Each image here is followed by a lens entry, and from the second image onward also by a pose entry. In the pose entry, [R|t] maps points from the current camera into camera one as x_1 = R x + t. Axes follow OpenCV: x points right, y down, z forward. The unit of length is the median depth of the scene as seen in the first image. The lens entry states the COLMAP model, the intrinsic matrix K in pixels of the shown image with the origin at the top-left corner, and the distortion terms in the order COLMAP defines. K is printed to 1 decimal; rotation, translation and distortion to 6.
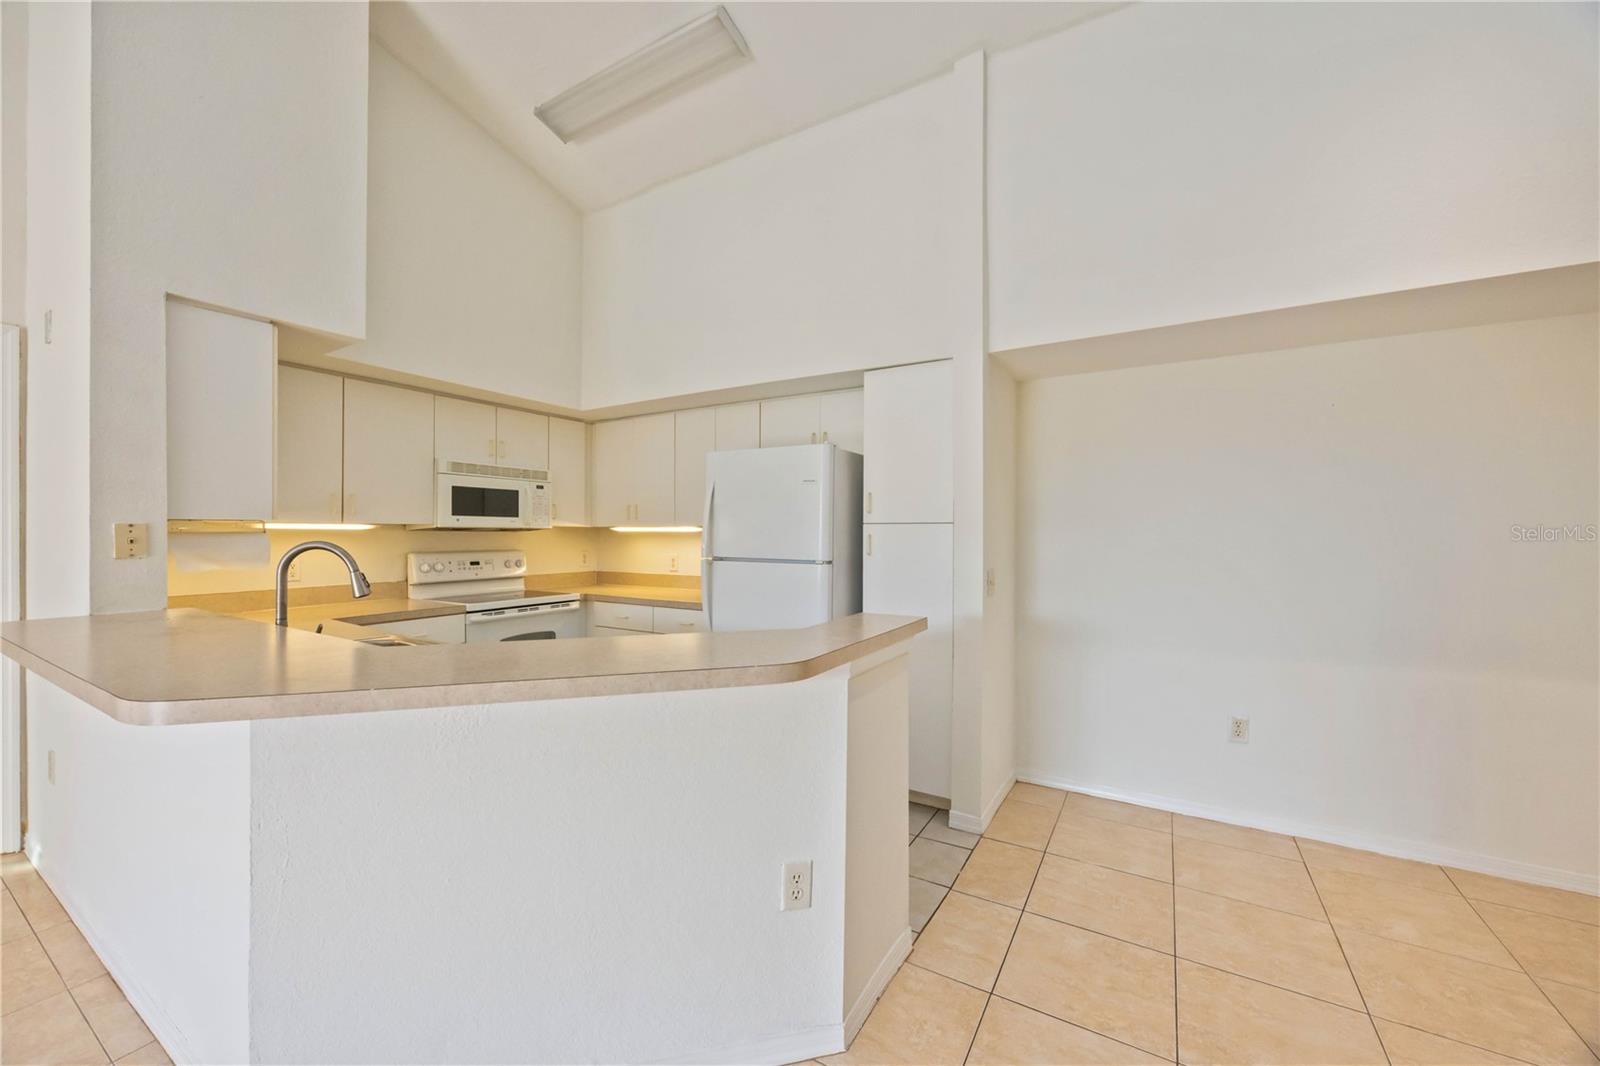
lens RADIAL K [[613.3, 0, 791.1], [0, 613.3, 531.2], [0, 0, 1]] dist [-0.000394, 0.000119]
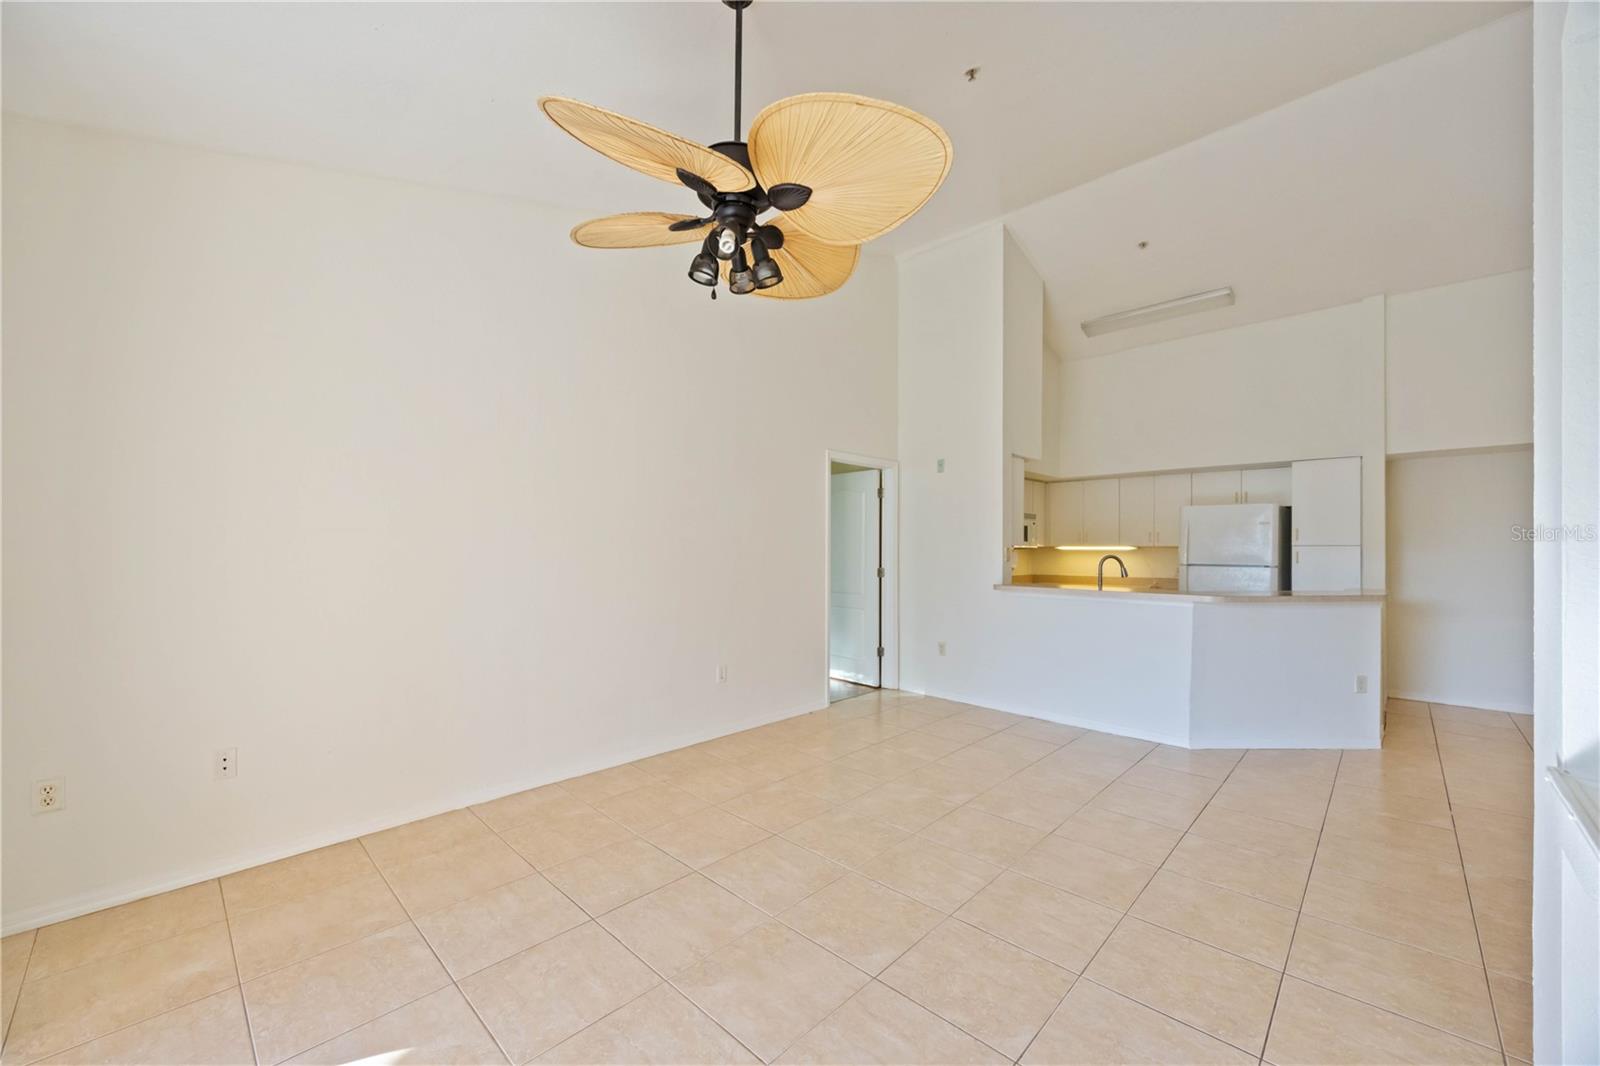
lens RADIAL K [[609.3, 0, 800.7], [0, 609.3, 545.8], [0, 0, 1]] dist [0.000286, 0.000263]
pose [[0.976135, -0.002254, -0.217151, -0.808948], [0.002183, 0.999997, -0.000564, -0.012580], [0.217152, 0.000076, 0.976138, -0.956389]]
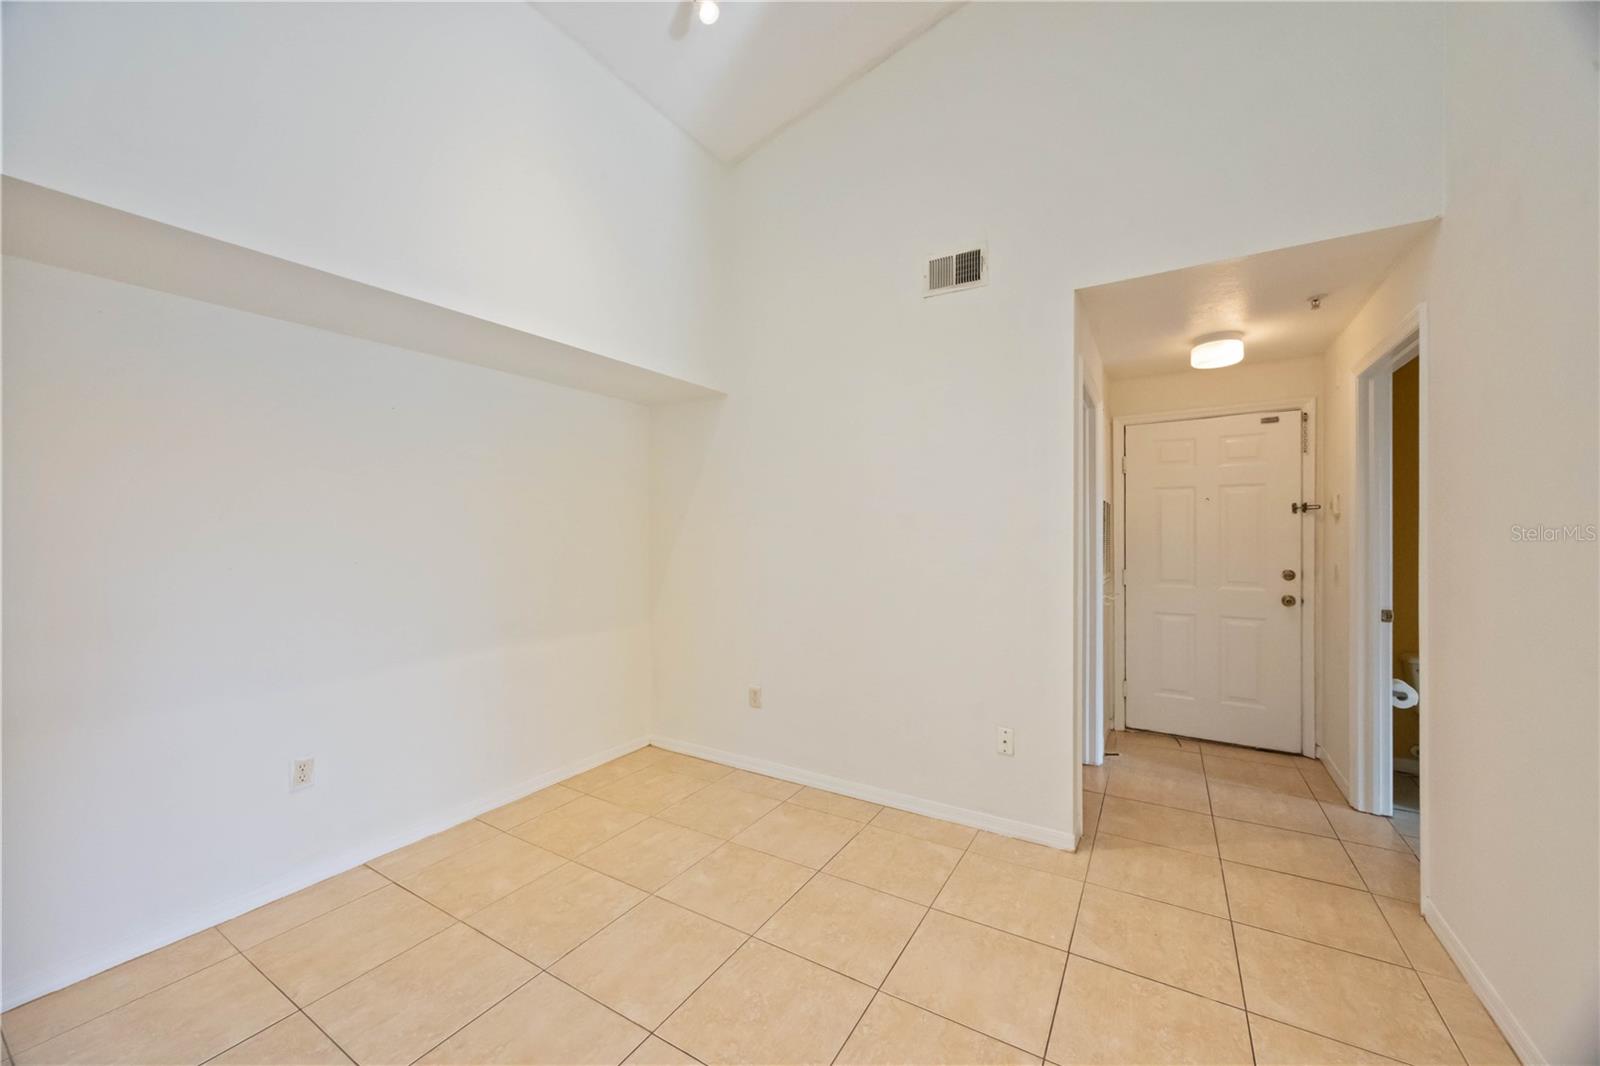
lens RADIAL K [[609.3, 0, 800.7], [0, 609.3, 545.8], [0, 0, 1]] dist [0.000286, 0.000263]
pose [[0.004209, -0.024374, 0.999694, -0.067401], [0.002155, 0.999701, 0.024365, -0.002504], [-0.999989, 0.002052, 0.004261, 0.259357]]
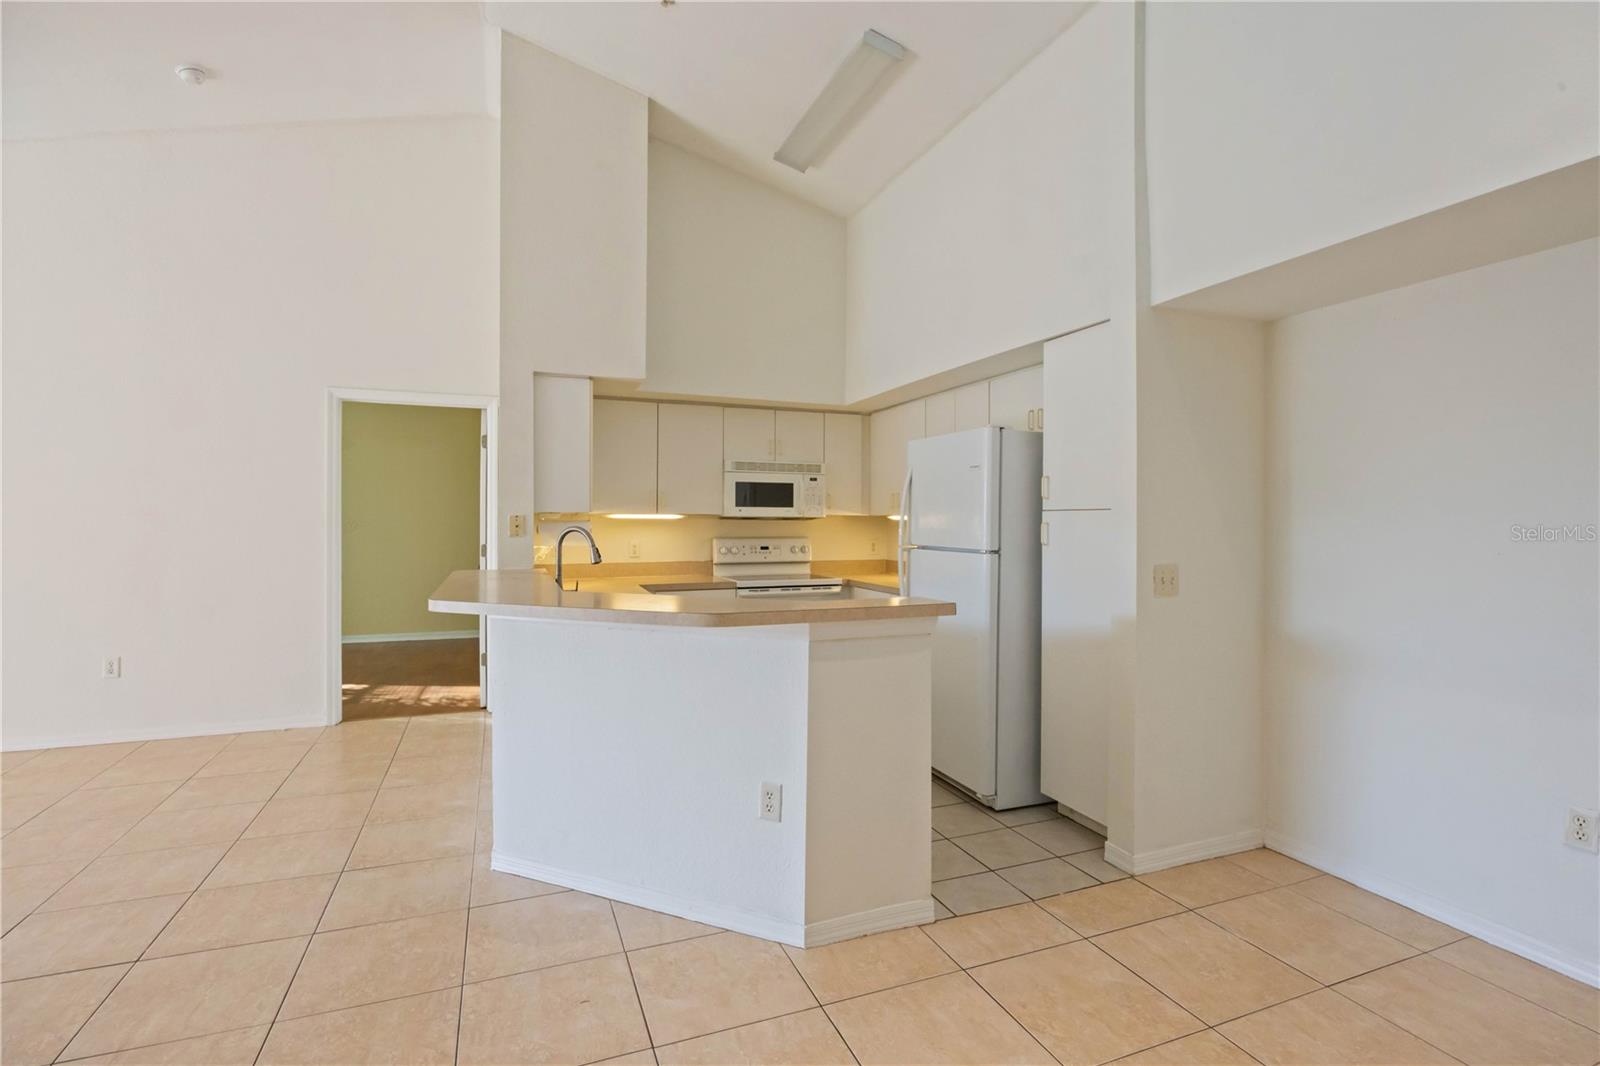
lens RADIAL K [[747.8, 0, 800.1], [0, 747.8, 512.0], [0, 0, 1]] dist [-0.002578, -0.000557]
pose [[0.796862, -0.008142, -0.604107, 0.445059], [0.001568, 0.999934, -0.011408, 0.001450], [0.604159, 0.008143, 0.796822, -0.084686]]
